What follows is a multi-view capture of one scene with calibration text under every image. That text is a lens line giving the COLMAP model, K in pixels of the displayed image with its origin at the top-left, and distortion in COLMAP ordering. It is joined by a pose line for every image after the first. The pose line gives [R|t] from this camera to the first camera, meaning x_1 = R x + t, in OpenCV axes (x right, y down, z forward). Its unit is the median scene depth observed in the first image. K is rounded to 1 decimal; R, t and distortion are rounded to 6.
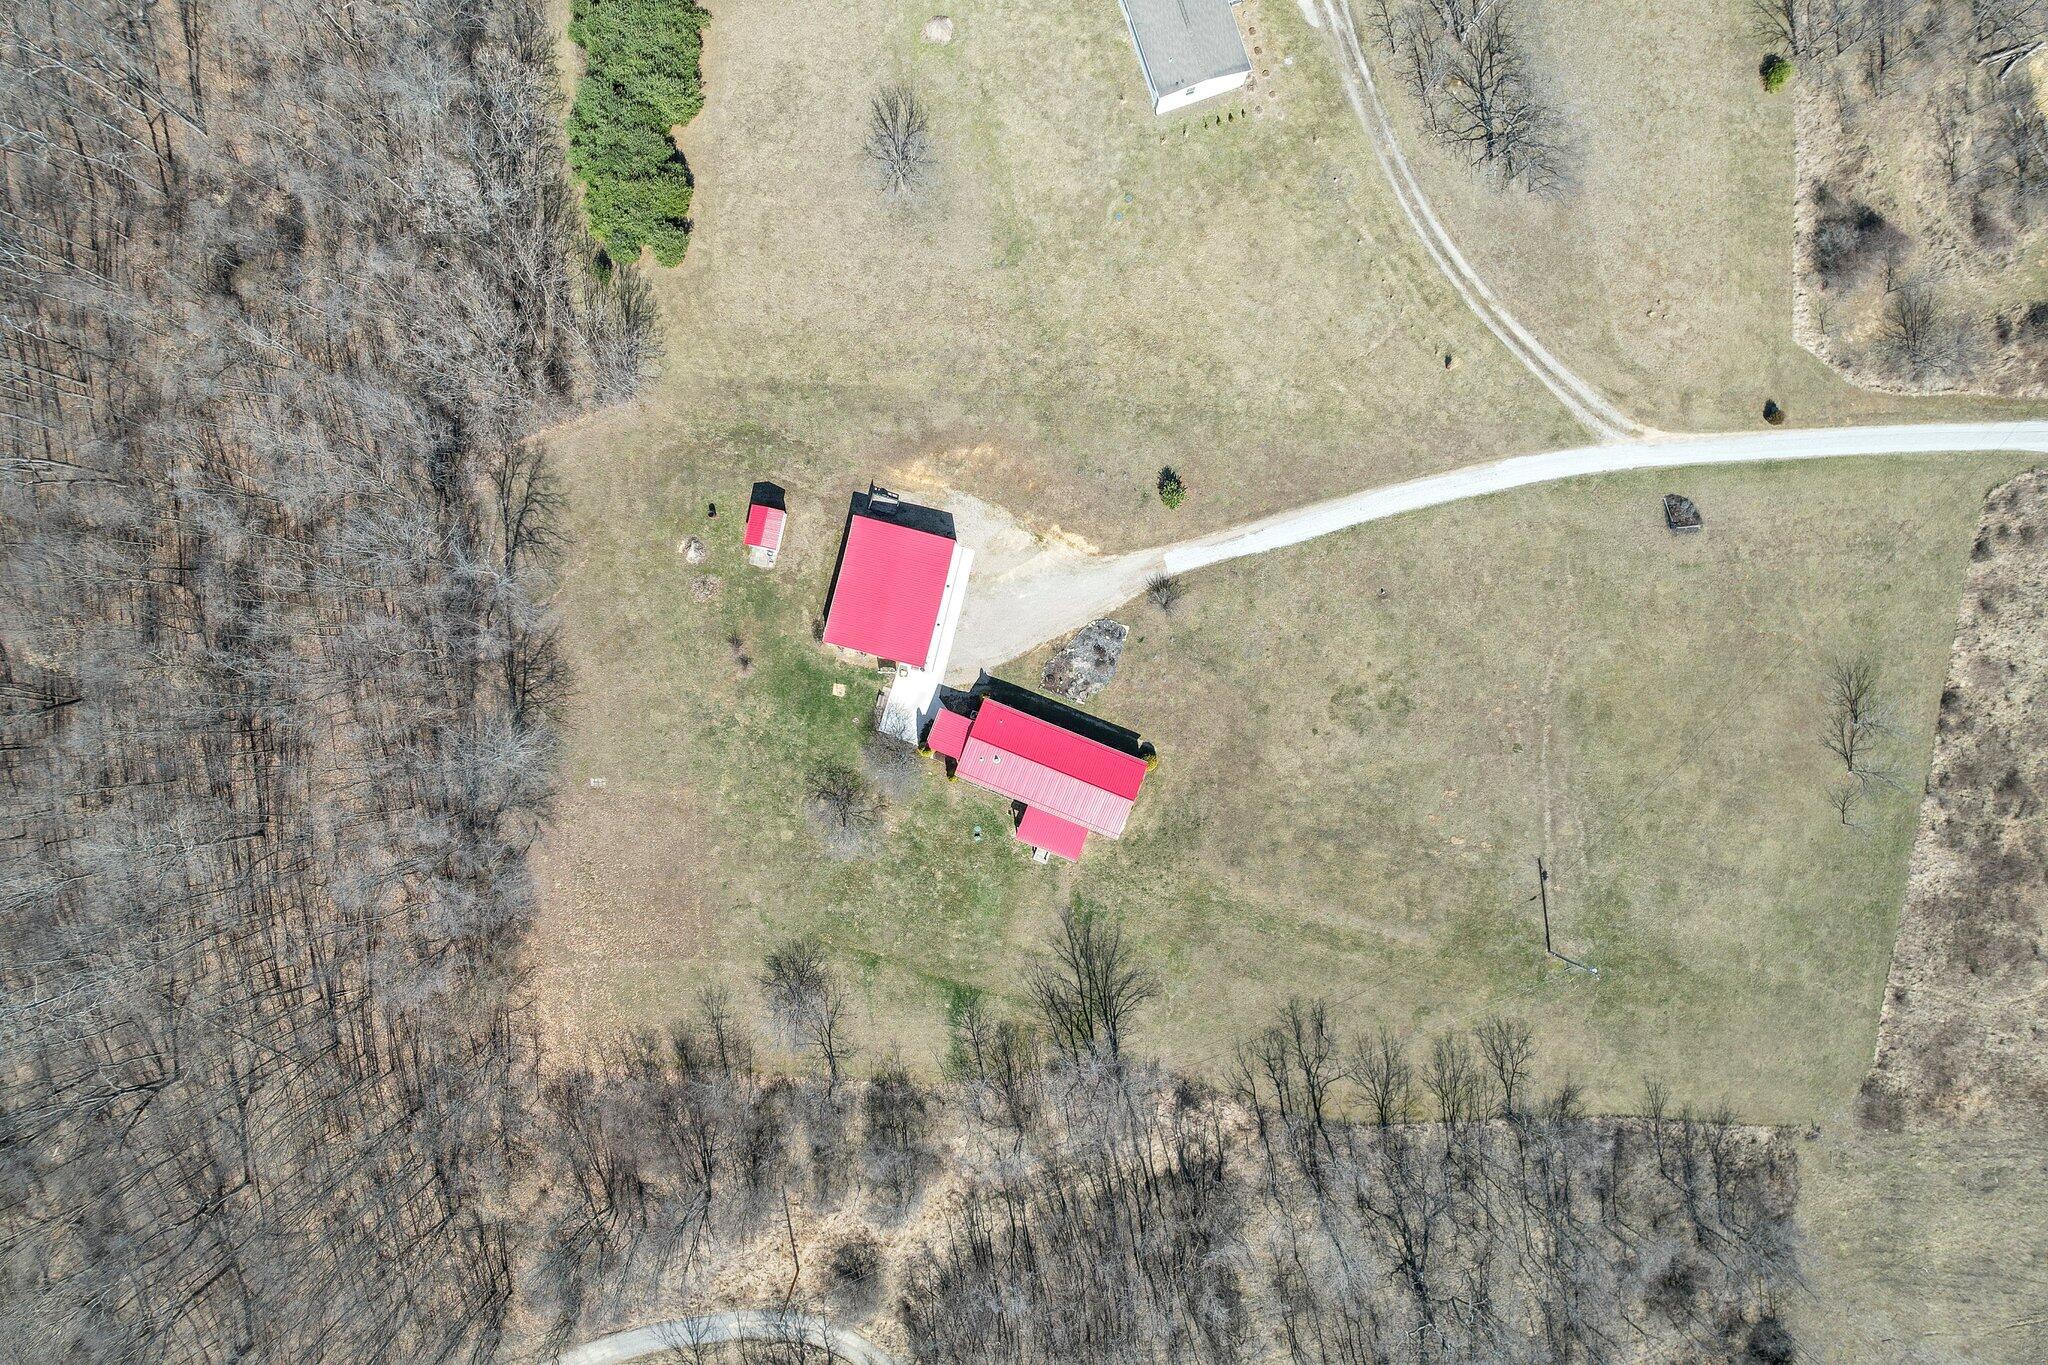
lens RADIAL K [[1303.6, 0, 1029.4], [0, 1303.6, 683.7], [0, 0, 1]] dist [-0.067136, 0.058688]
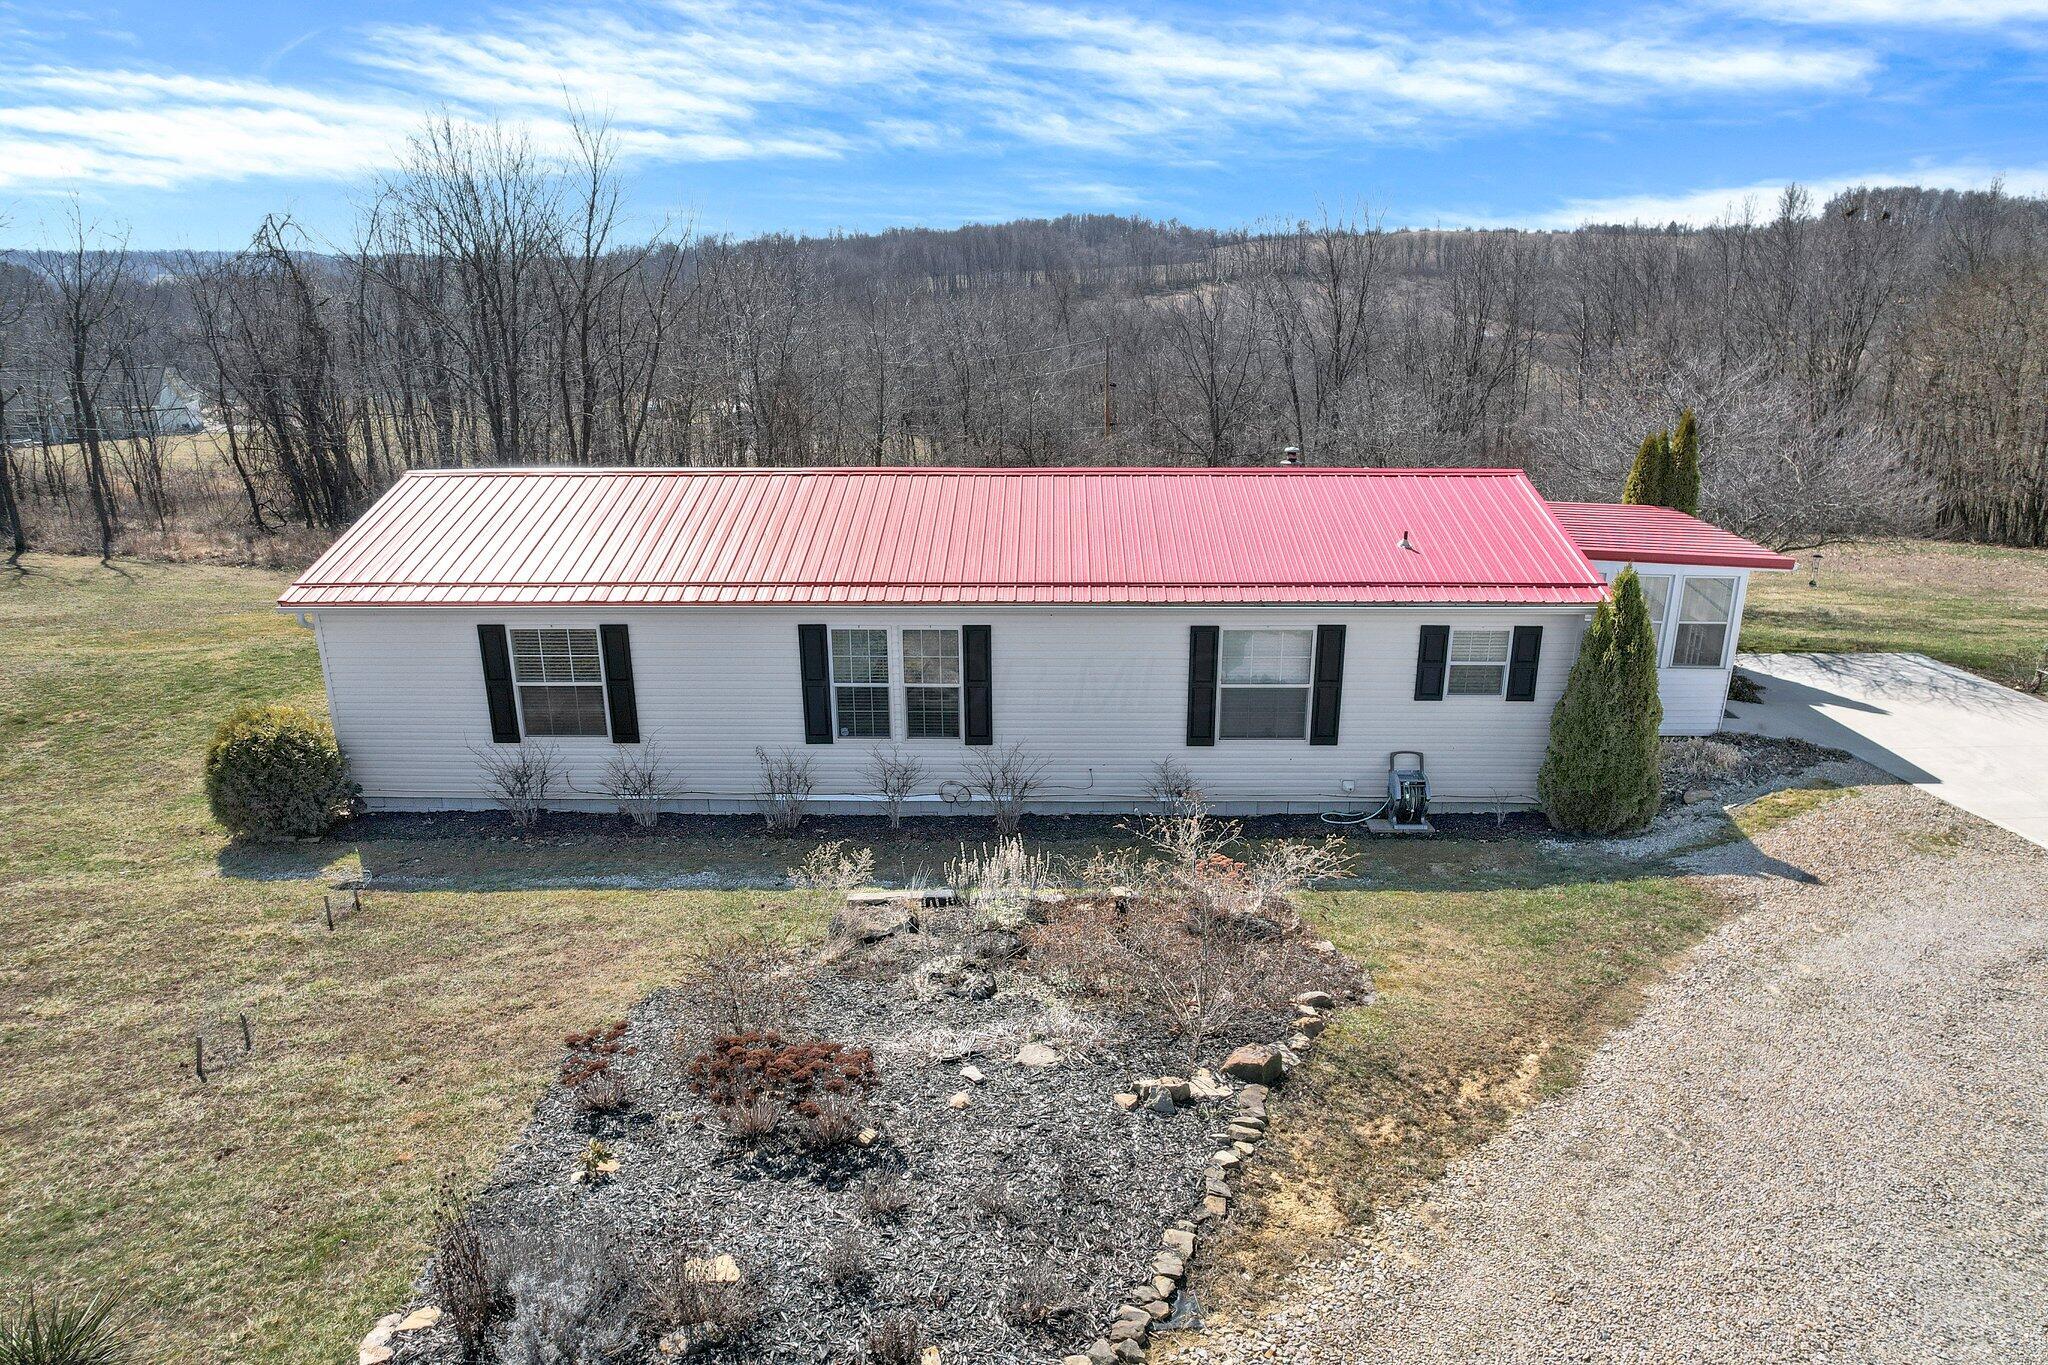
lens RADIAL K [[1303.6, 0, 1029.4], [0, 1303.6, 683.7], [0, 0, 1]] dist [-0.067136, 0.058688]
pose [[-0.936564, 0.104731, -0.334485, 0.062122], [-0.350491, -0.274015, 0.895584, -0.083232], [0.002141, 0.956006, 0.293340, 0.950527]]
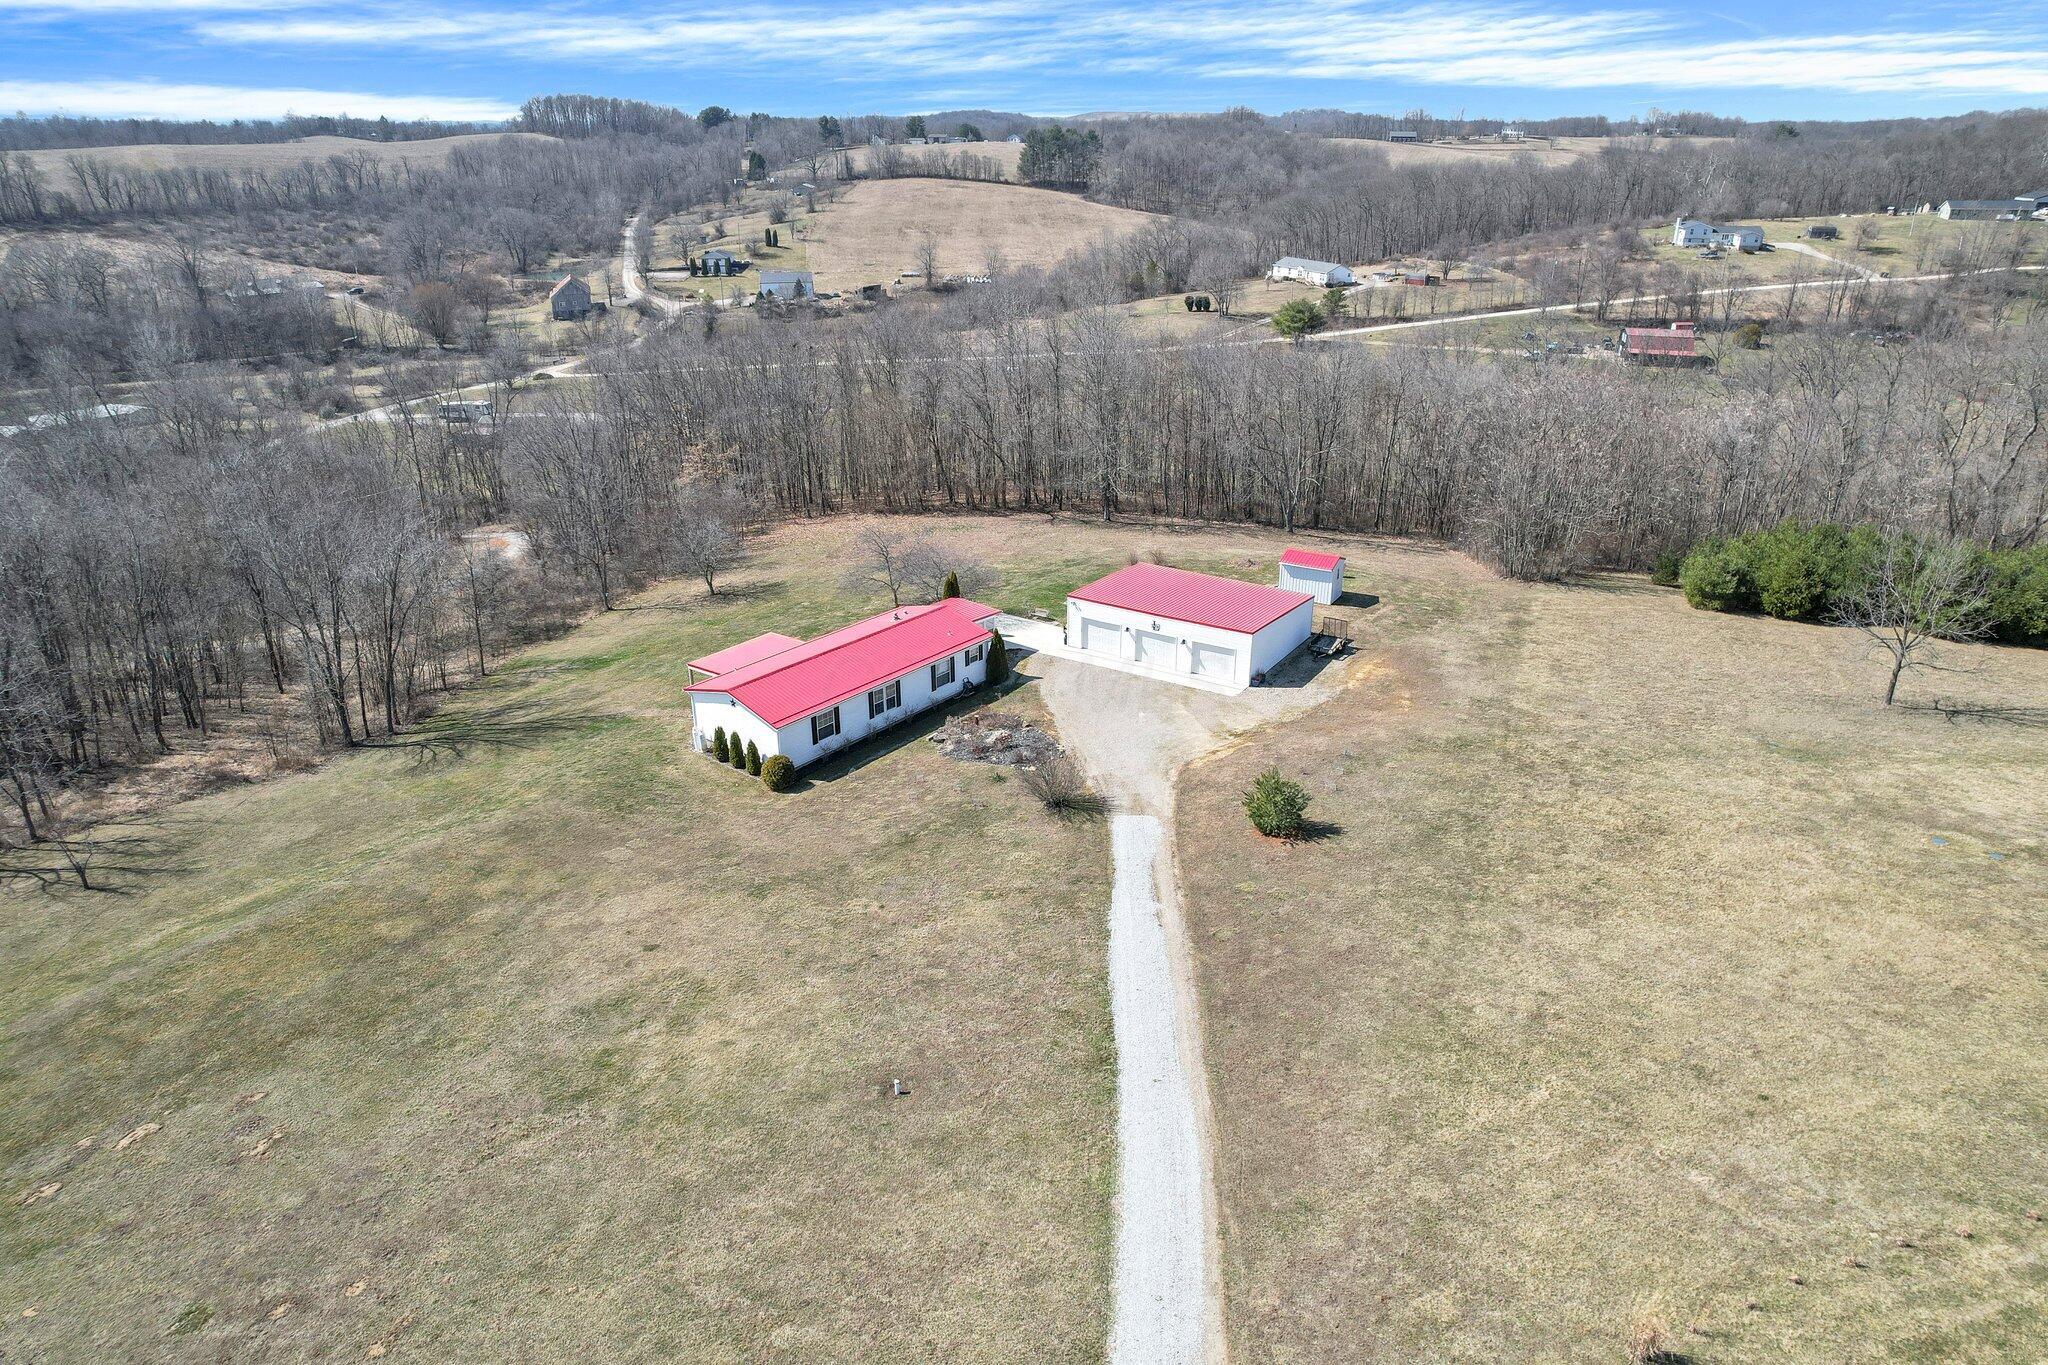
lens RADIAL K [[1303.6, 0, 1029.4], [0, 1303.6, 683.7], [0, 0, 1]] dist [-0.067136, 0.058688]
pose [[-0.307613, 0.372358, -0.875628, 0.506717], [-0.951456, -0.110386, 0.287311, -0.183738], [0.010325, 0.921501, 0.388238, 0.762768]]
